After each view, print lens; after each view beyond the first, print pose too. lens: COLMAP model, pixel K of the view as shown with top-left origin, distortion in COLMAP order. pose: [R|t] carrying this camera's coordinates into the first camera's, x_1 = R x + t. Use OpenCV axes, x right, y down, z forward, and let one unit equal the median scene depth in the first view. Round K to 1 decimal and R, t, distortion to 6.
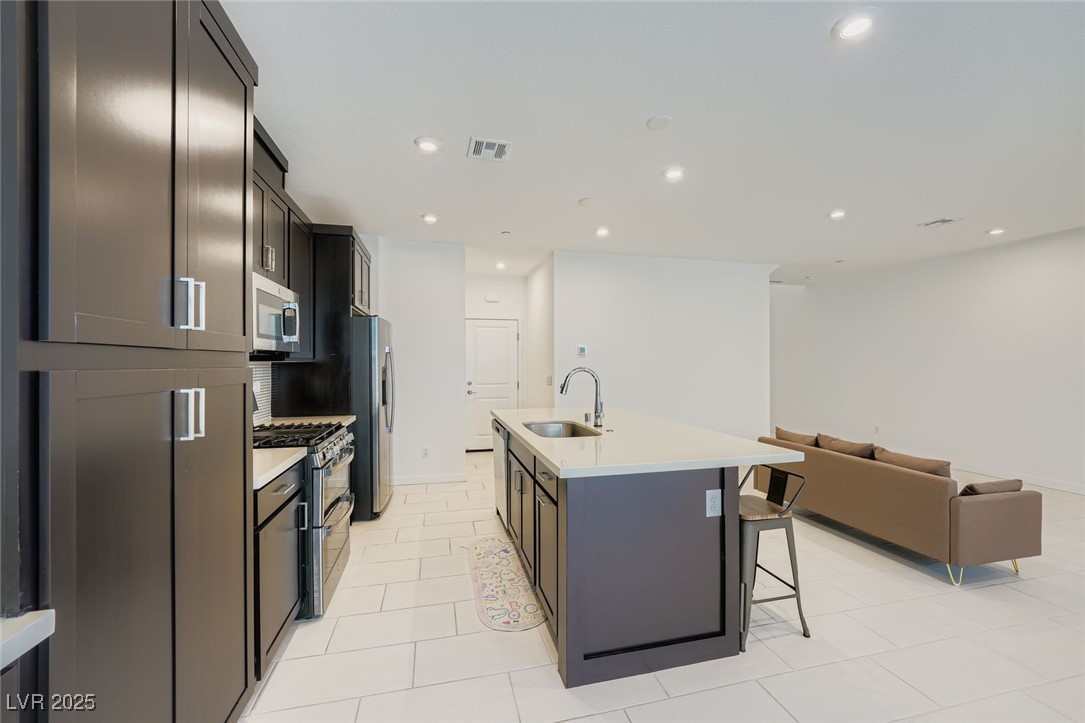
lens RADIAL K [[428.1, 0, 535.9], [0, 428.1, 362.4], [0, 0, 1]] dist [-0.018344, 0.003957]
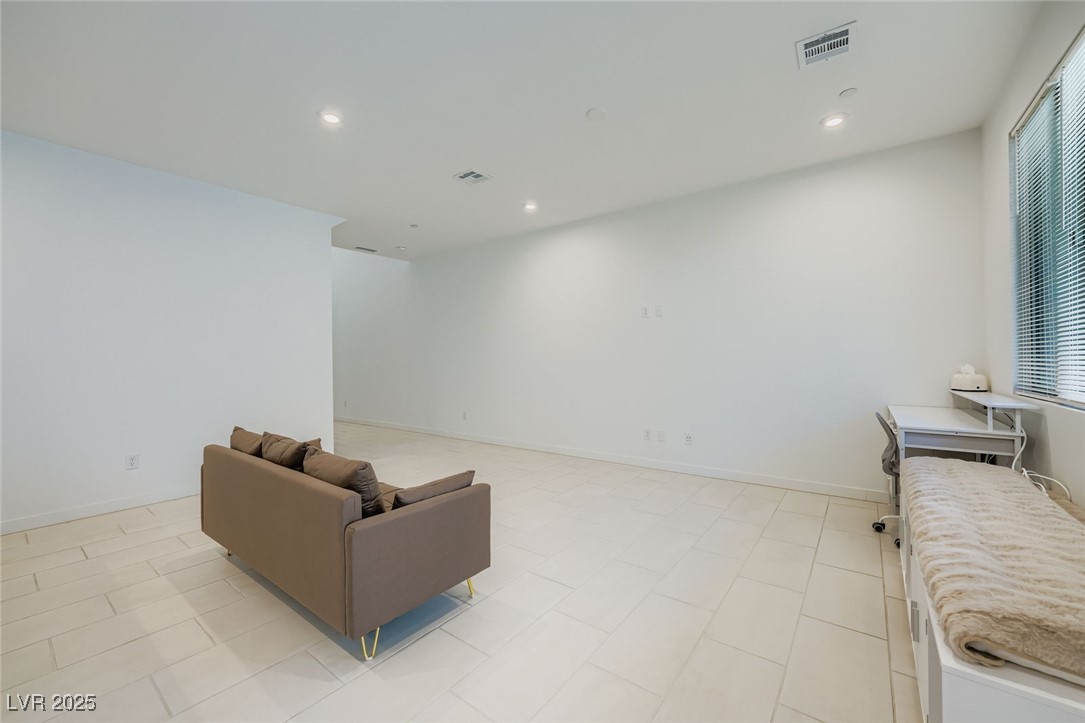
lens RADIAL K [[428.1, 0, 542.6], [0, 428.1, 358.3], [0, 0, 1]] dist [-0.018344, 0.003957]
pose [[0.772157, -0.003916, 0.635420, 0.770558], [0.007045, 0.999972, -0.002398, 0.082100], [-0.635393, 0.006328, 0.772163, 0.333062]]
